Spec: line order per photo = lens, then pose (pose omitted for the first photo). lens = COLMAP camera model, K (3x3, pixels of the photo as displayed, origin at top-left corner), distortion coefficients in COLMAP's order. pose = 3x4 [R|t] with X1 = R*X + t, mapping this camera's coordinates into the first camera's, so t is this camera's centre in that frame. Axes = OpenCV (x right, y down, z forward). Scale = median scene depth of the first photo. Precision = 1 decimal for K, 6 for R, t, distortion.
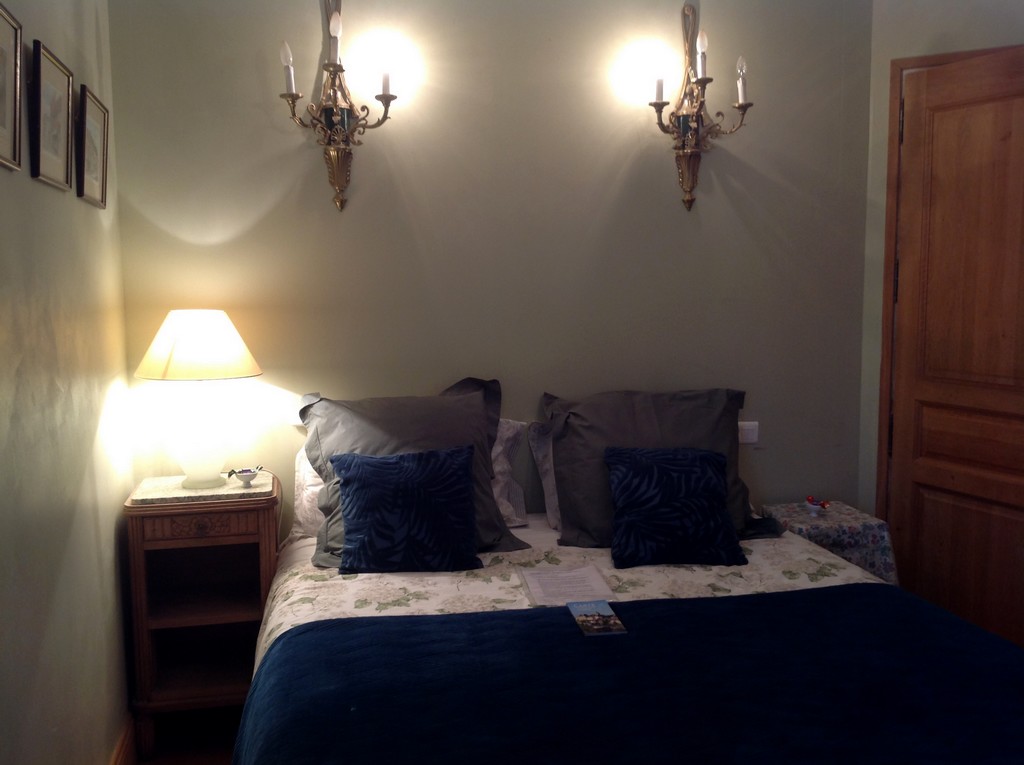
lens RADIAL K [[894.5, 0, 526.4], [0, 894.5, 384.4], [0, 0, 1]] dist [0.139803, -0.257588]
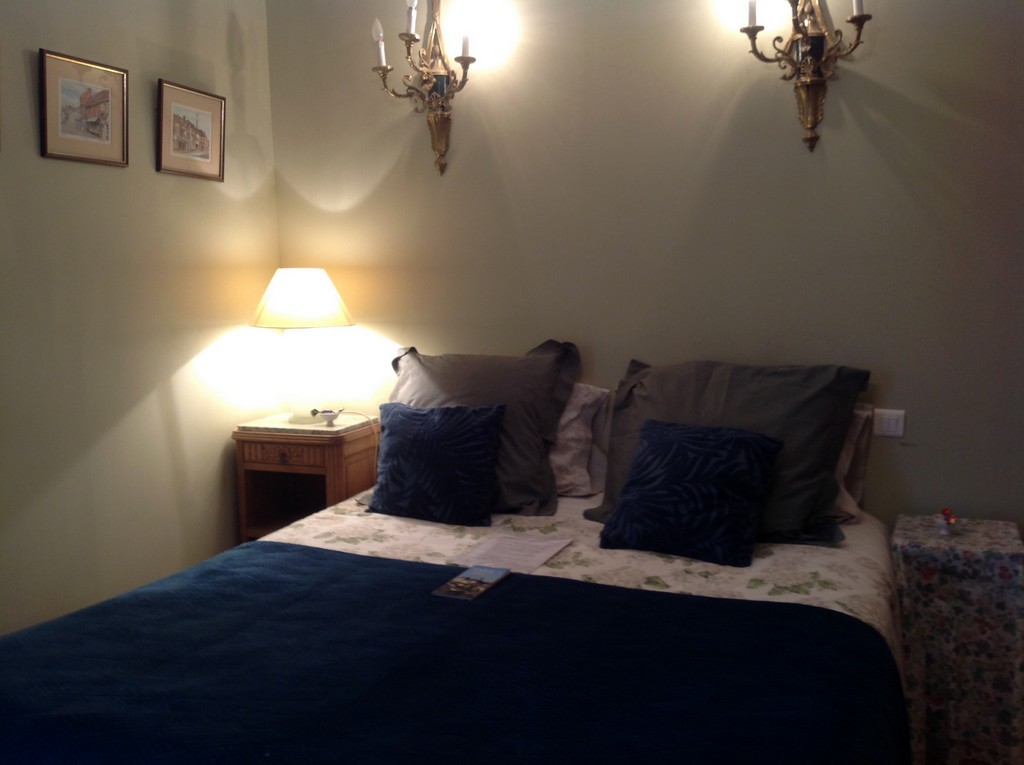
lens RADIAL K [[894.5, 0, 526.4], [0, 894.5, 384.4], [0, 0, 1]] dist [0.139803, -0.257588]
pose [[0.857827, 0.065275, -0.509777, 0.444964], [-0.052155, 0.997837, 0.040006, 0.003954], [0.511285, -0.007731, 0.859376, 0.152485]]
